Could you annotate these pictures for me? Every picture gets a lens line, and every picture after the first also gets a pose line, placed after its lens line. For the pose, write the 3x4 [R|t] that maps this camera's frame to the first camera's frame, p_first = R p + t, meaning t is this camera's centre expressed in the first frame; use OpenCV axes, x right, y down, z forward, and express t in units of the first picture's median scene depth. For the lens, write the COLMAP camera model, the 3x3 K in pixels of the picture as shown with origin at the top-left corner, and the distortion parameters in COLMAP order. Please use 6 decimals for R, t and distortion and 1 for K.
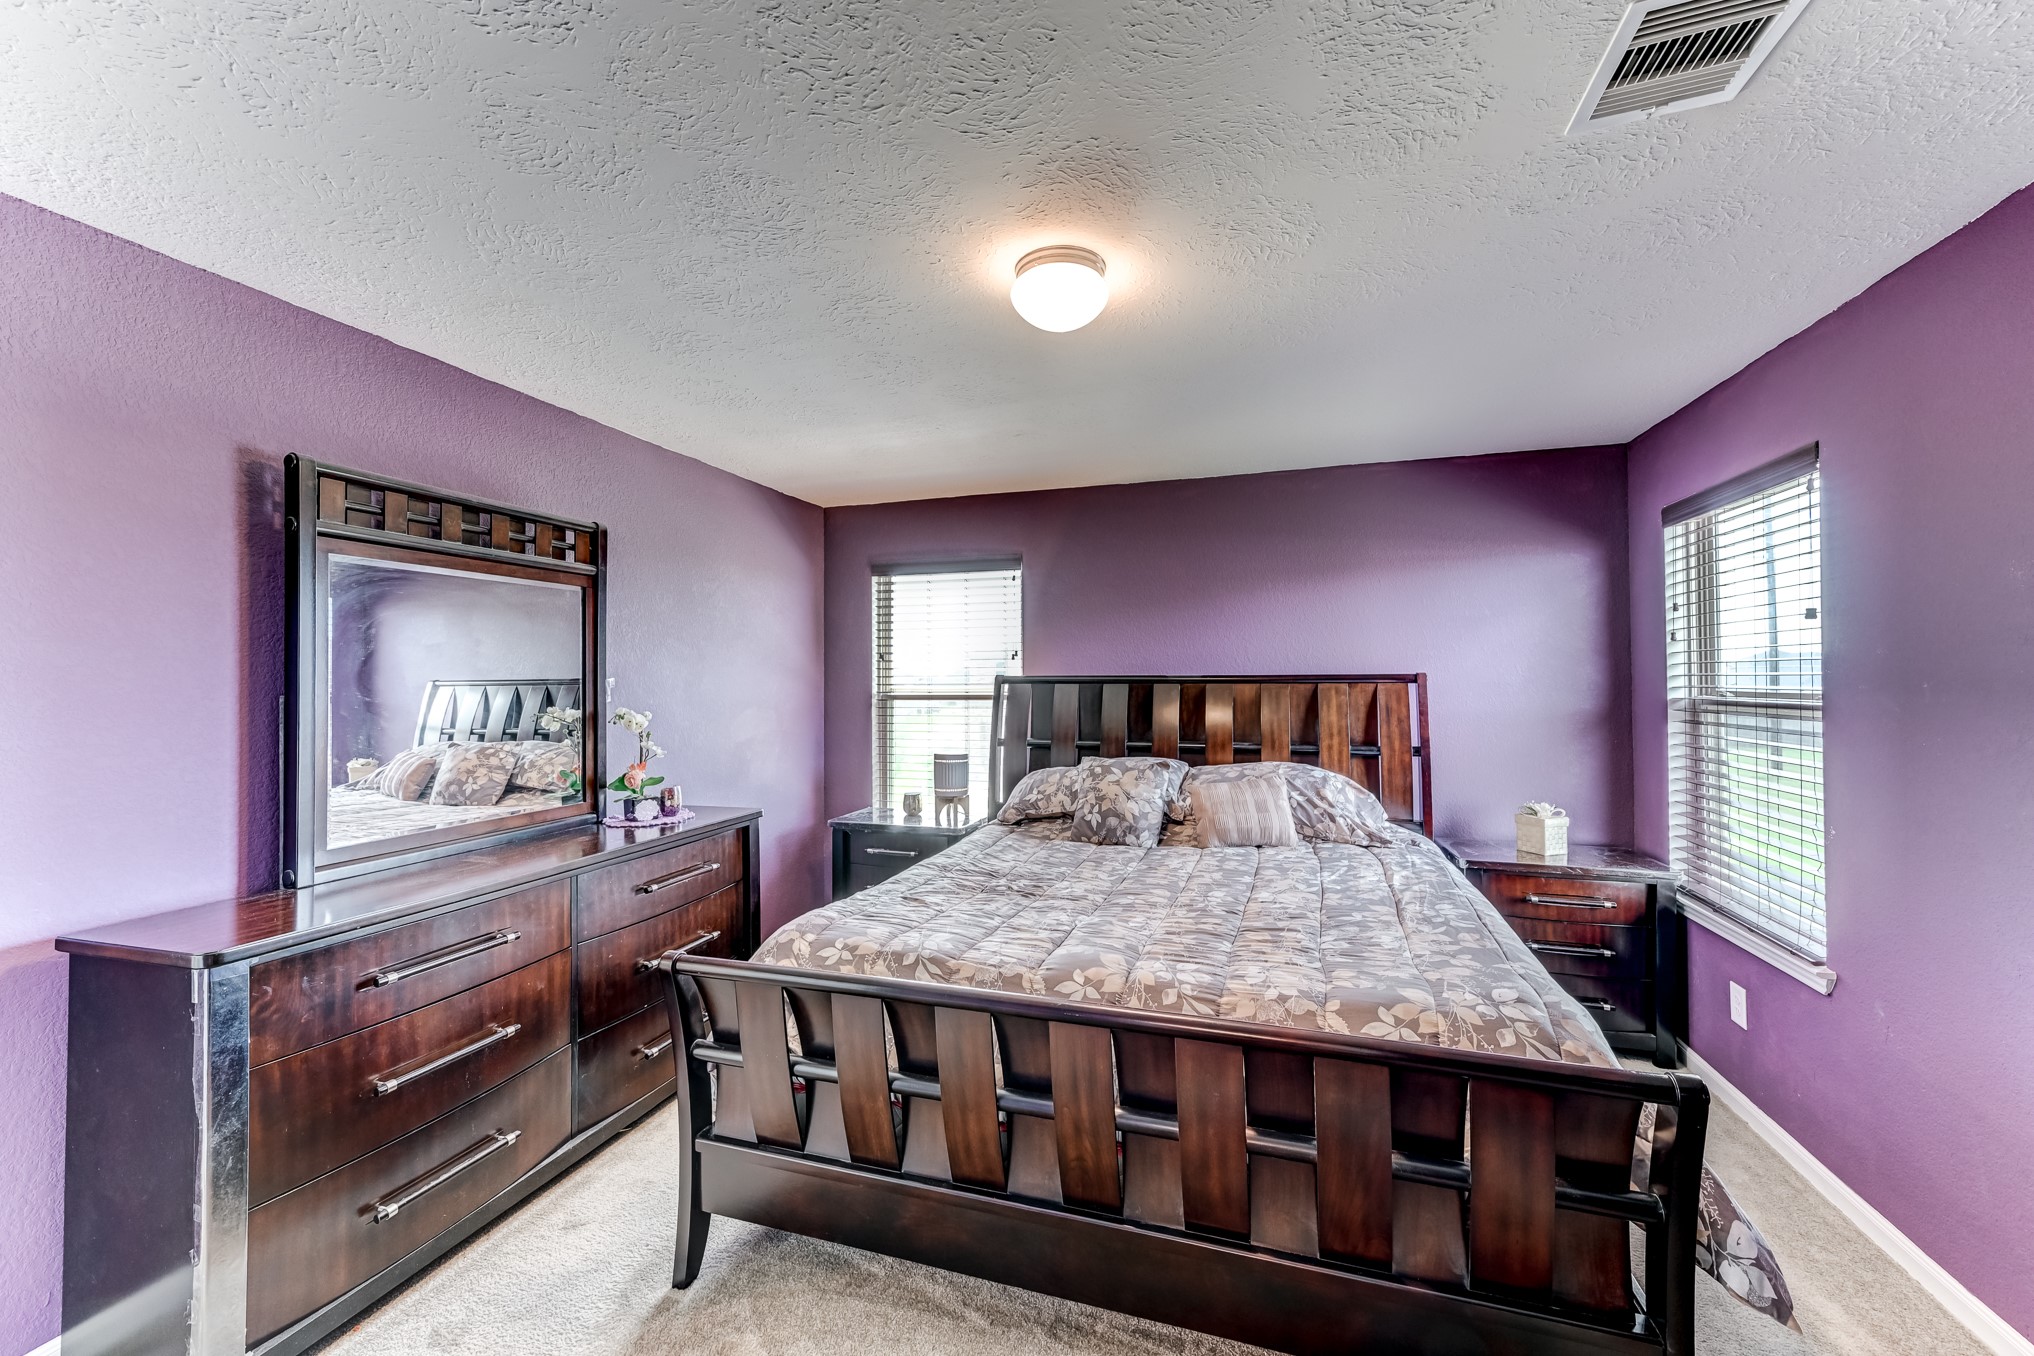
lens RADIAL K [[786.6, 0, 1018.6], [0, 786.6, 671.7], [0, 0, 1]] dist [0.008405, 0.000475]
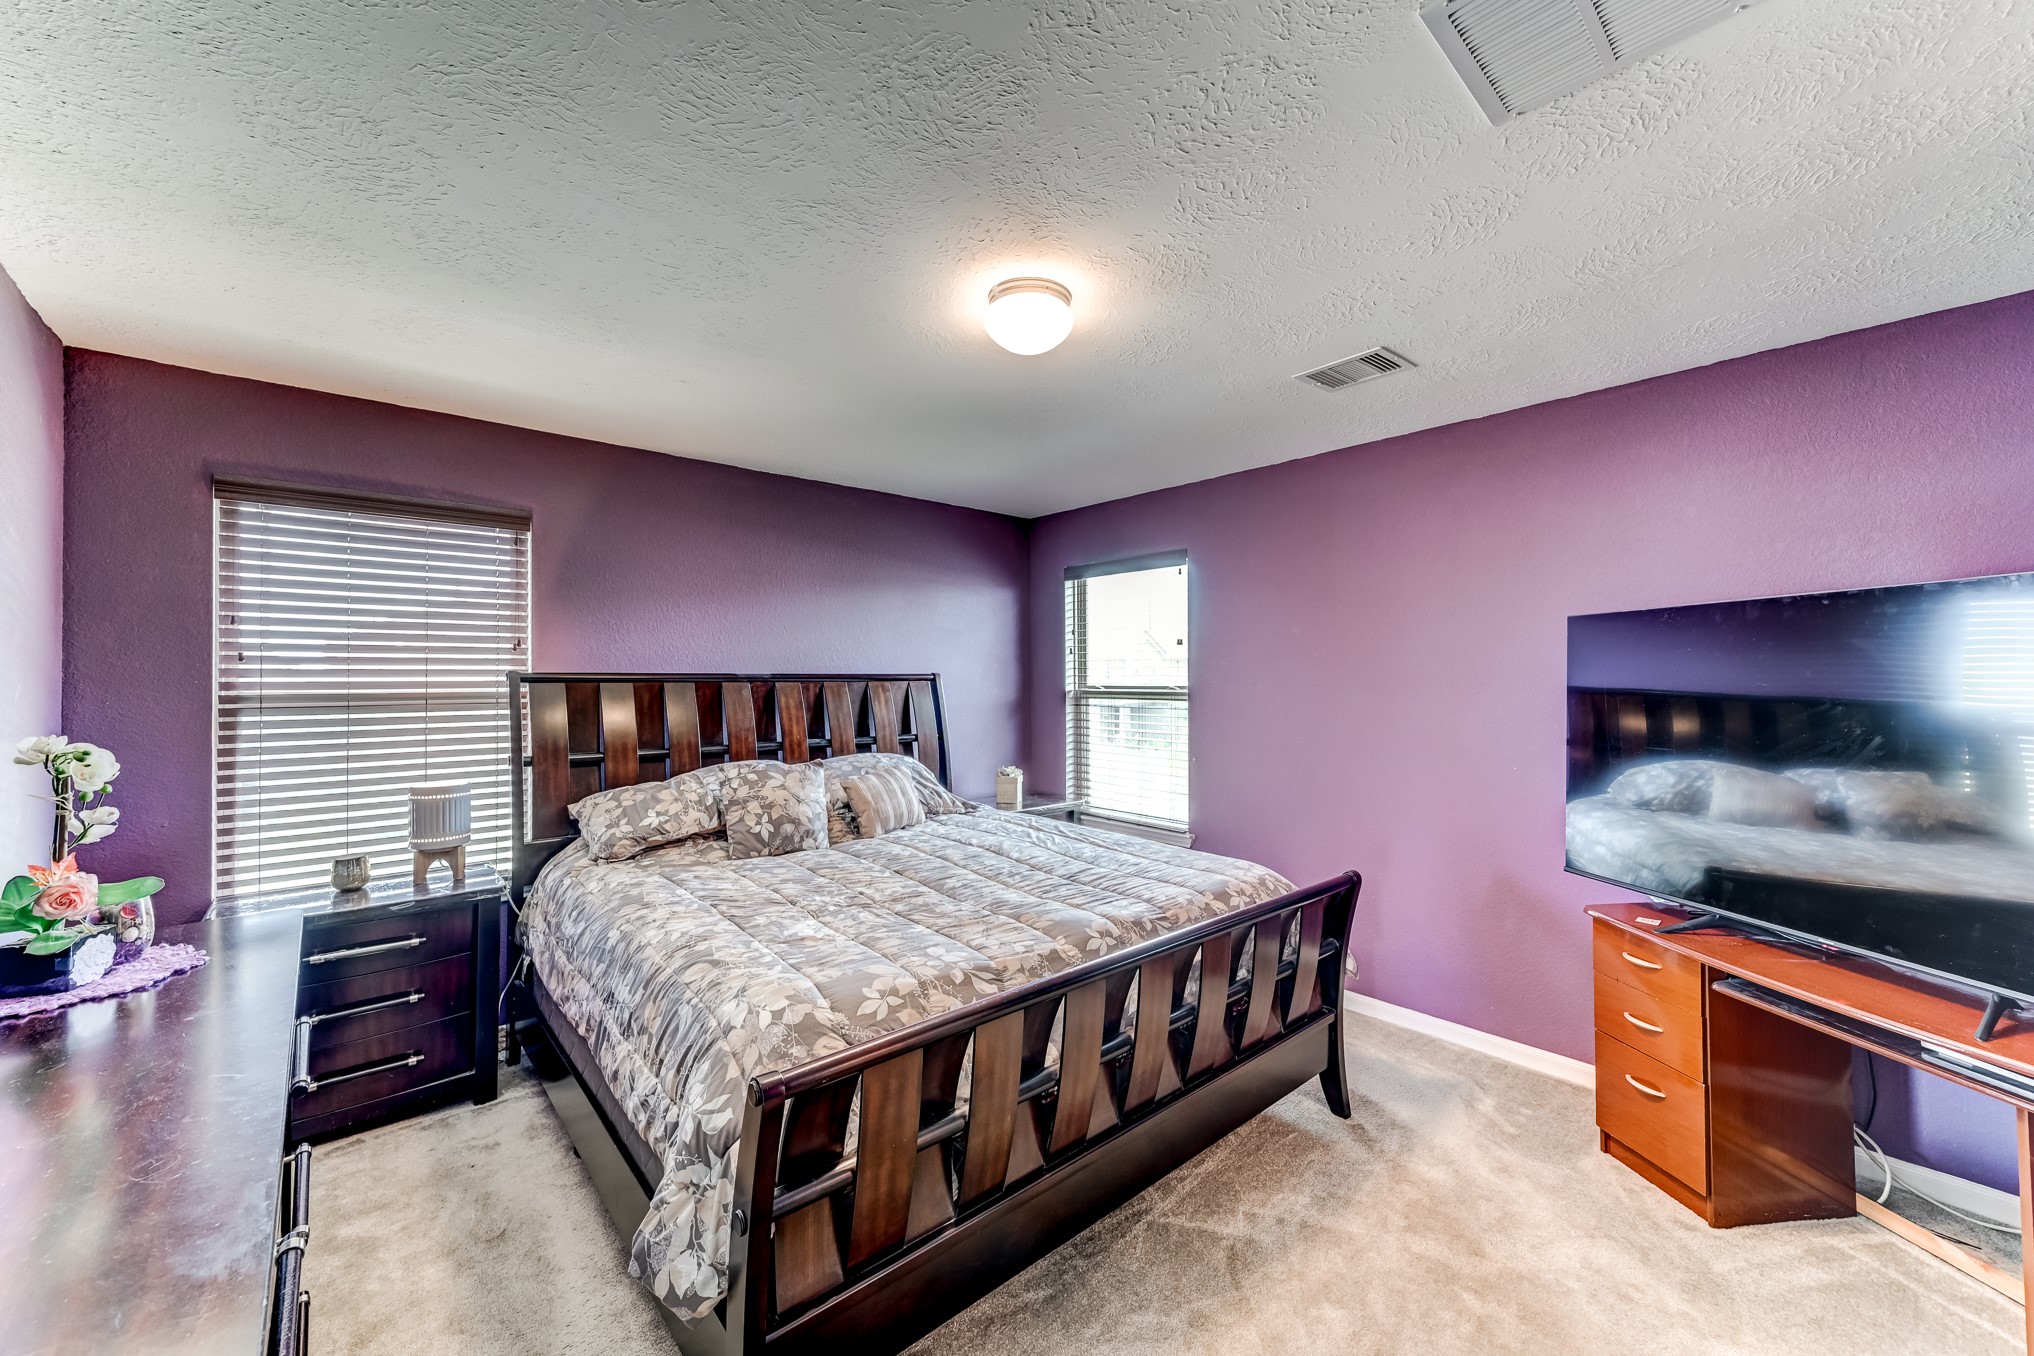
lens RADIAL K [[786.6, 0, 1018.6], [0, 786.6, 671.7], [0, 0, 1]] dist [0.008405, 0.000475]
pose [[0.517666, 0.008781, 0.855538, -0.526916], [-0.008865, 0.999949, -0.004899, 0.004992], [-0.855537, -0.005048, 0.517717, 0.268101]]
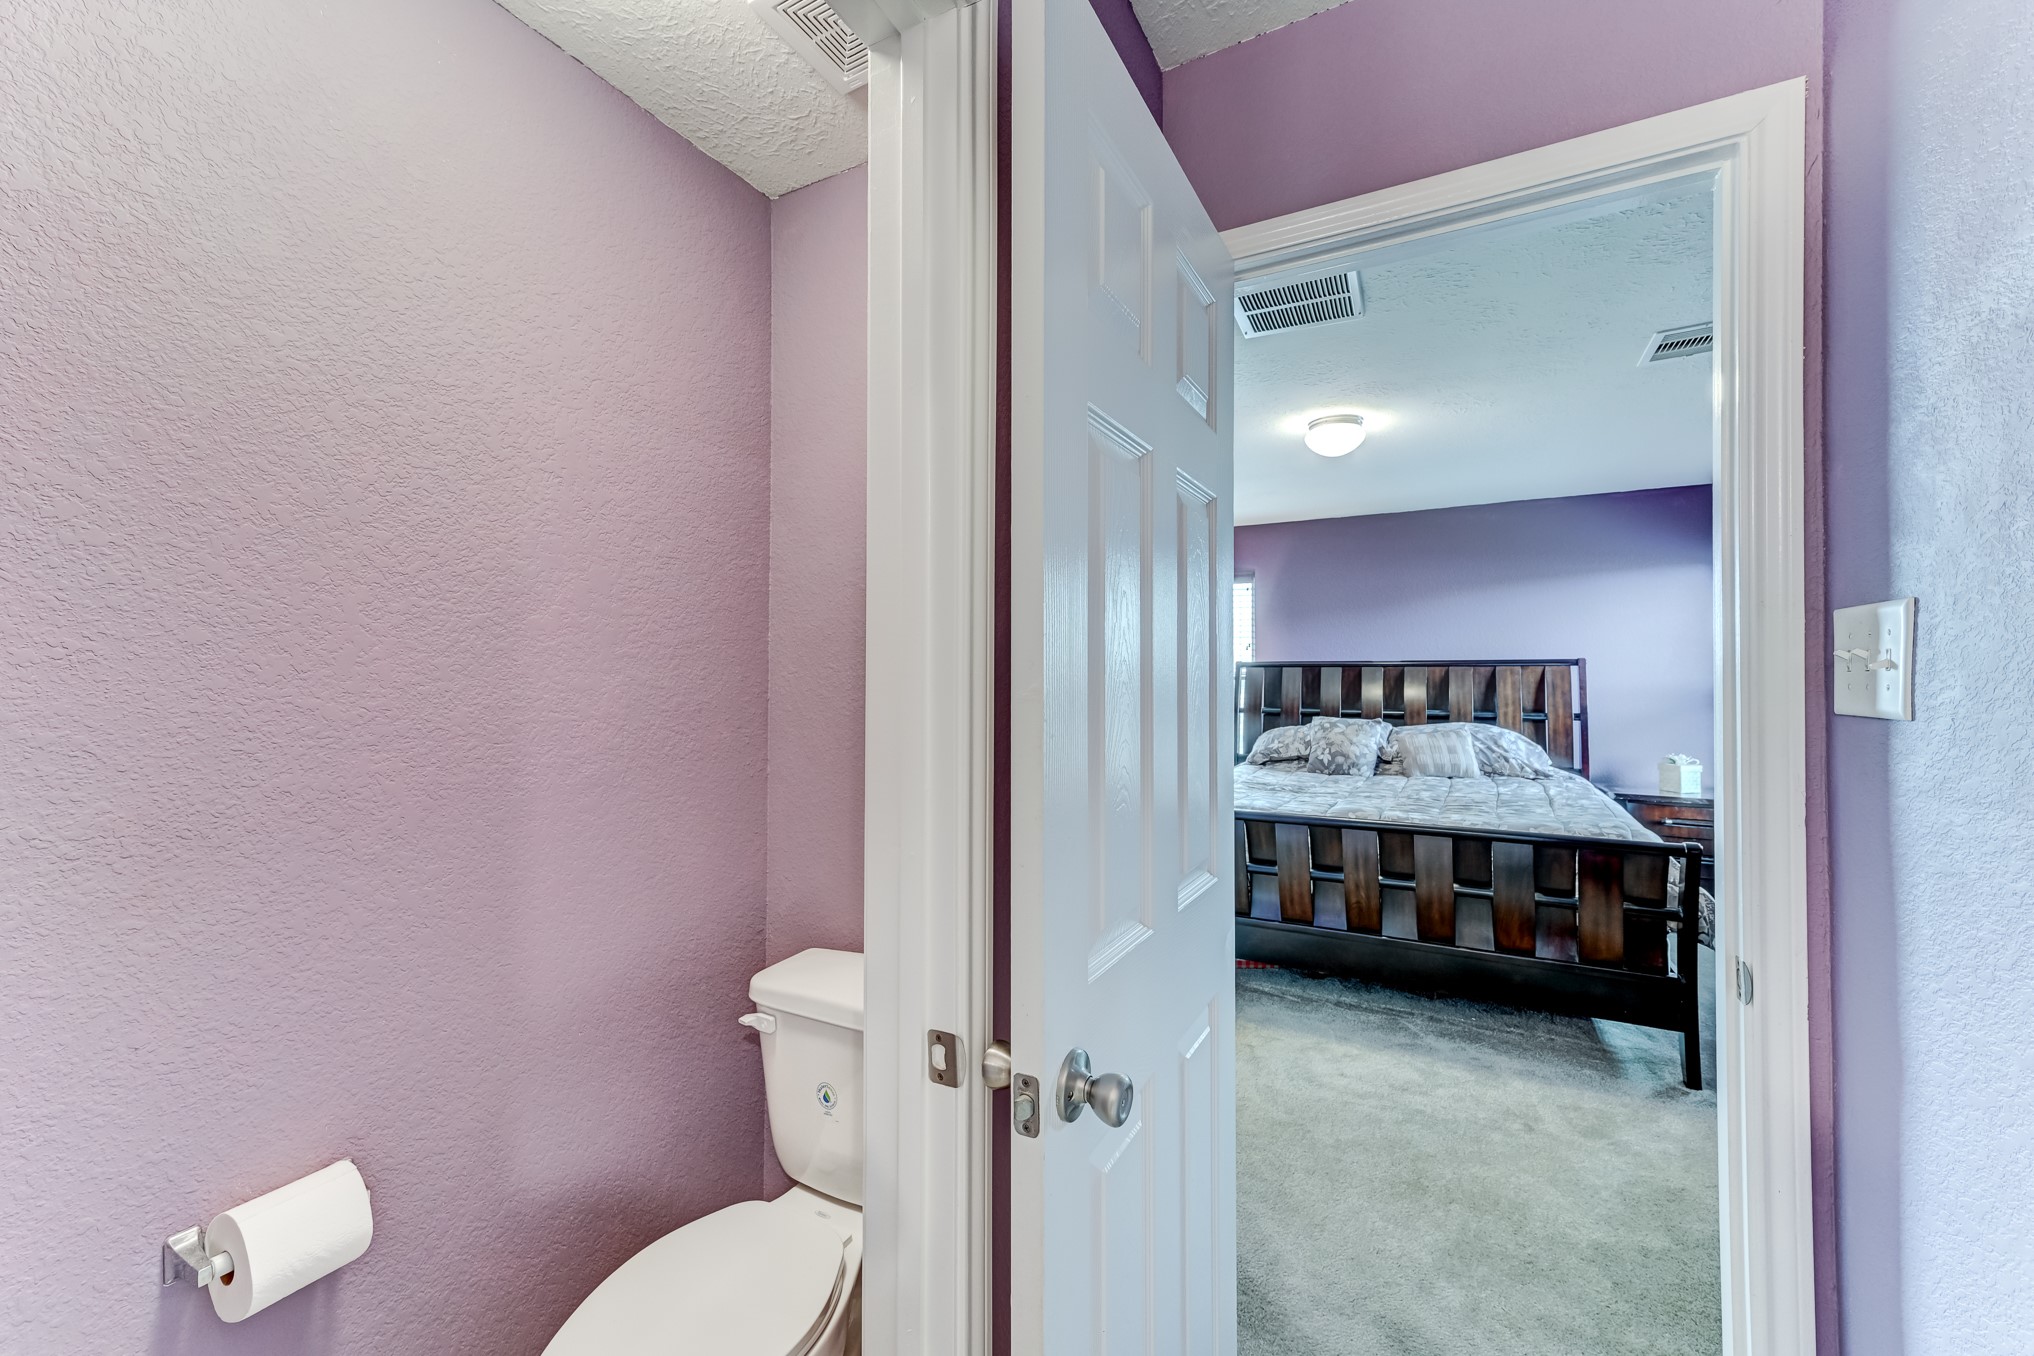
lens RADIAL K [[786.6, 0, 1018.6], [0, 786.6, 671.7], [0, 0, 1]] dist [0.008405, 0.000475]
pose [[0.983408, 0.002681, -0.181389, -0.193700], [-0.002484, 0.999996, 0.001313, 0.027448], [0.181391, -0.000841, 0.983411, -0.517501]]
